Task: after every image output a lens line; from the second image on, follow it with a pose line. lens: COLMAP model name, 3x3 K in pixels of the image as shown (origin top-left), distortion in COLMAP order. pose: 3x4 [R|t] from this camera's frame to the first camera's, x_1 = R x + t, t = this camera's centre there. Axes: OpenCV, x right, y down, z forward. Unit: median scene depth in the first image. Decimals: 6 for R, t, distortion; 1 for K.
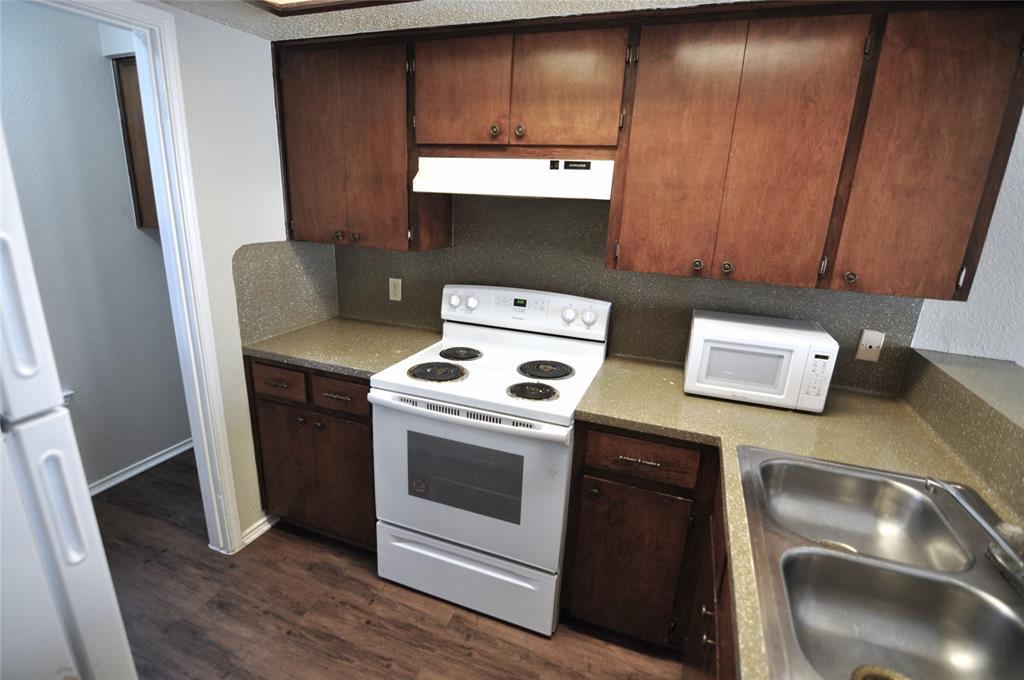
lens RADIAL K [[494.7, 0, 511.2], [0, 494.7, 344.8], [0, 0, 1]] dist [-0.012249, -0.004354]
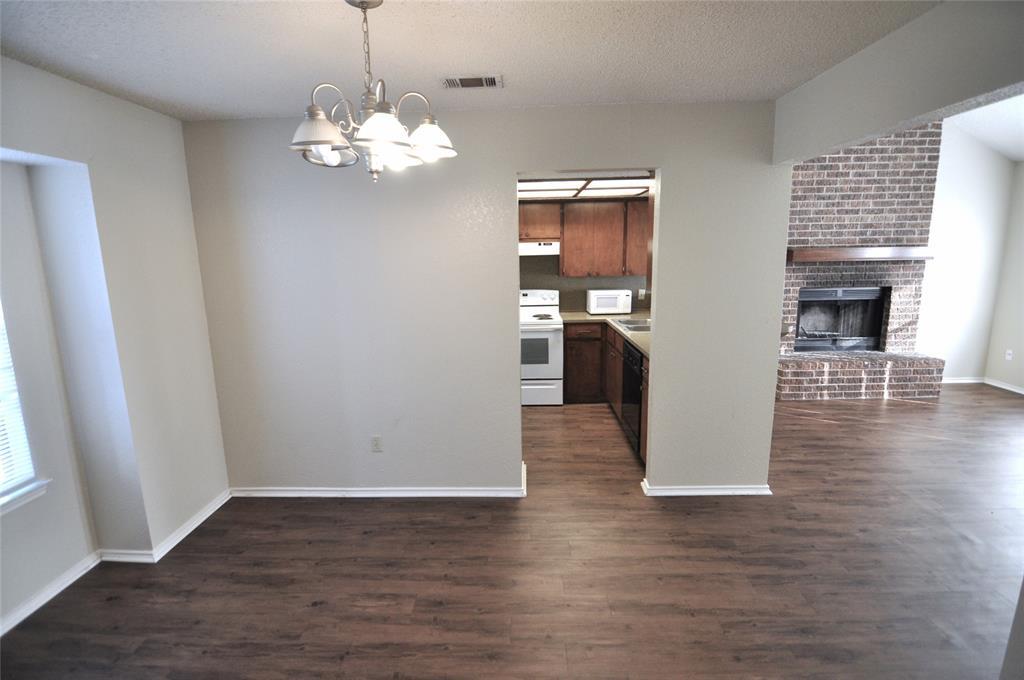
lens RADIAL K [[494.7, 0, 510.0], [0, 494.7, 343.4], [0, 0, 1]] dist [-0.012249, -0.004354]
pose [[0.942915, -0.119813, 0.310734, -1.130598], [0.151772, 0.985115, -0.080707, 0.461338], [-0.296439, 0.123261, 0.947064, -1.785886]]
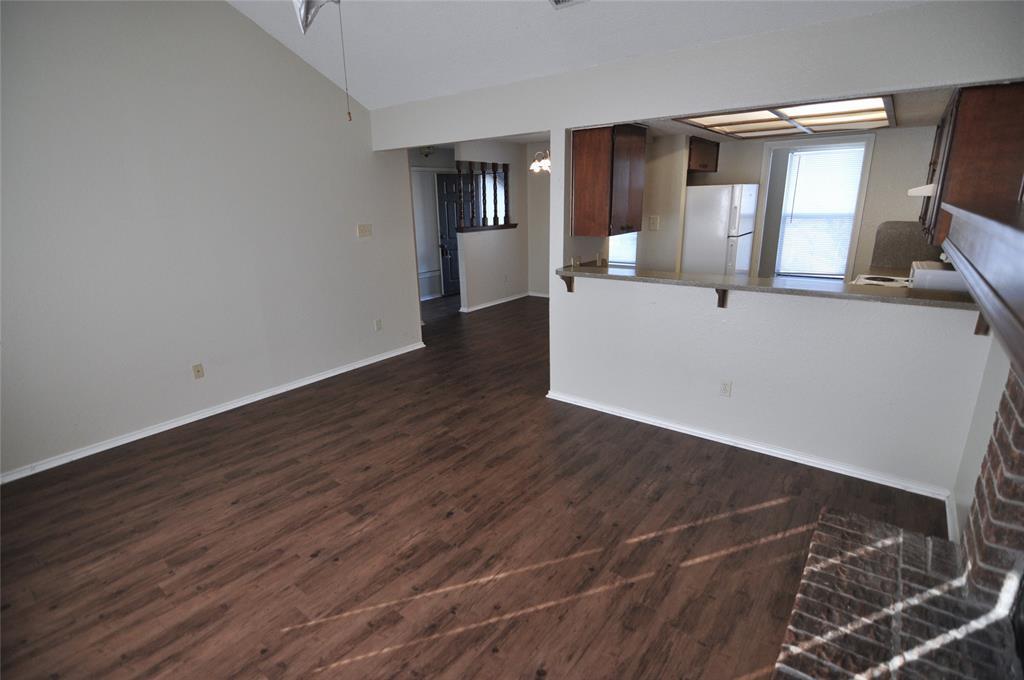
lens RADIAL K [[494.7, 0, 511.5], [0, 494.7, 340.0], [0, 0, 1]] dist [-0.012249, -0.004354]
pose [[-0.288245, 0.231813, -0.929073, 2.666400], [-0.265988, 0.912687, 0.310247, 0.057630], [0.919872, 0.336550, -0.201418, 0.056435]]
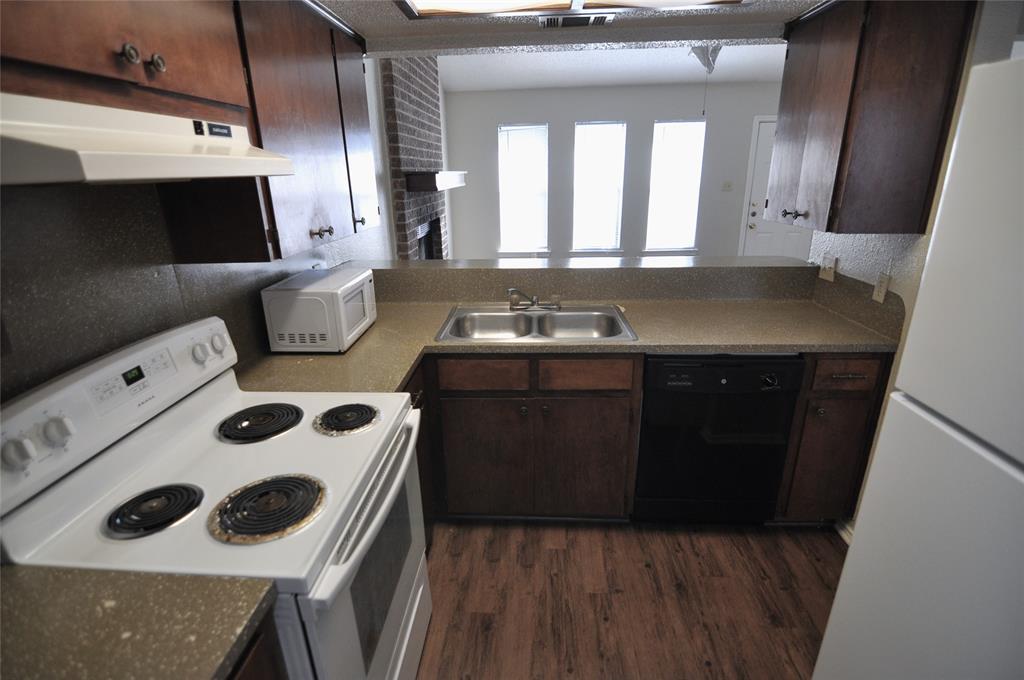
lens RADIAL K [[494.7, 0, 511.4], [0, 494.7, 344.1], [0, 0, 1]] dist [-0.012249, -0.004354]
pose [[-0.307225, -0.346142, 0.886453, -0.736055], [0.283628, 0.855864, 0.432496, -0.292016], [-0.908388, 0.384296, -0.164767, 0.868749]]
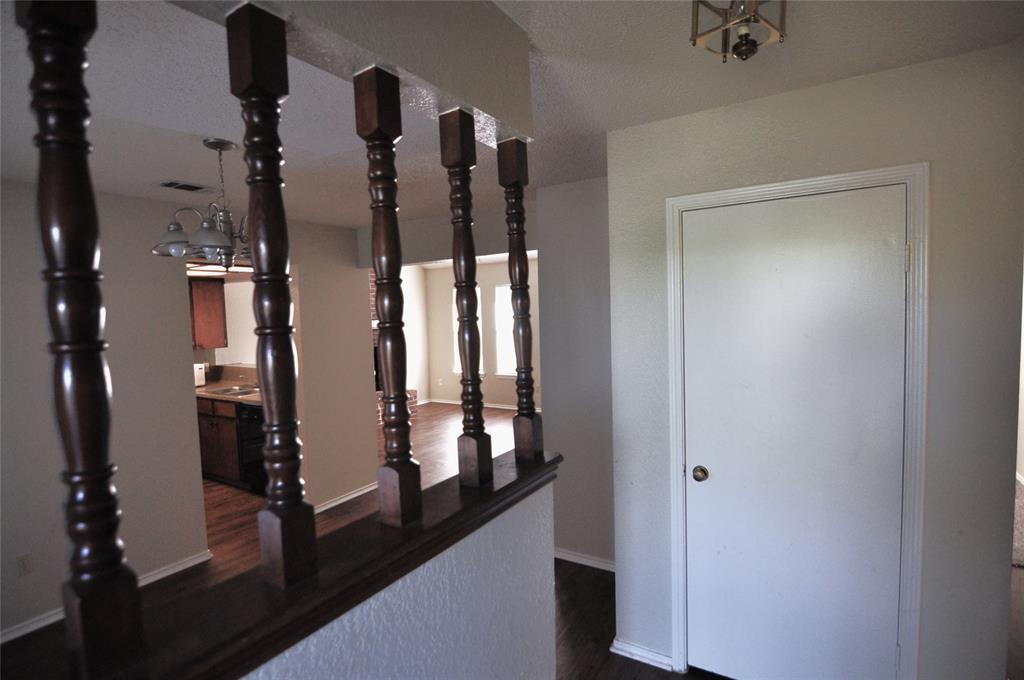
lens RADIAL K [[494.7, 0, 509.2], [0, 494.7, 339.5], [0, 0, 1]] dist [-0.012249, -0.004354]
pose [[0.187857, -0.099279, 0.977166, -2.200867], [0.316131, 0.948049, 0.035545, 0.371255], [-0.929930, 0.302235, 0.209483, -1.719969]]
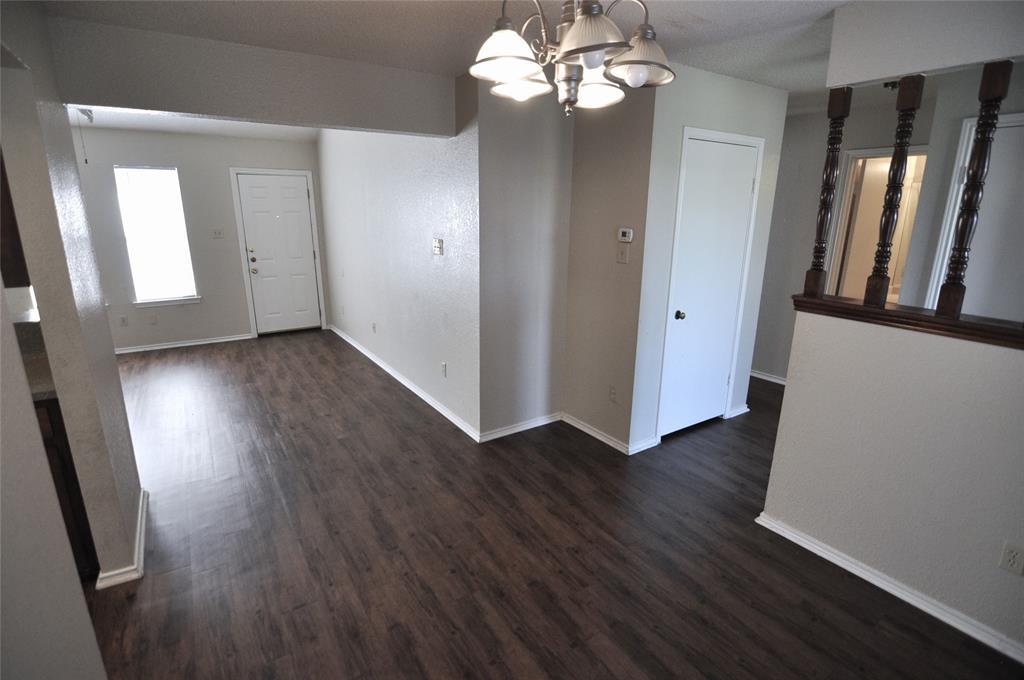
lens RADIAL K [[494.7, 0, 503.7], [0, 494.7, 338.1], [0, 0, 1]] dist [-0.012249, -0.004354]
pose [[-0.804743, -0.186647, 0.563518, -1.486635], [0.136715, 0.865492, 0.481905, -0.068105], [-0.577666, 0.464851, -0.670981, -0.016909]]
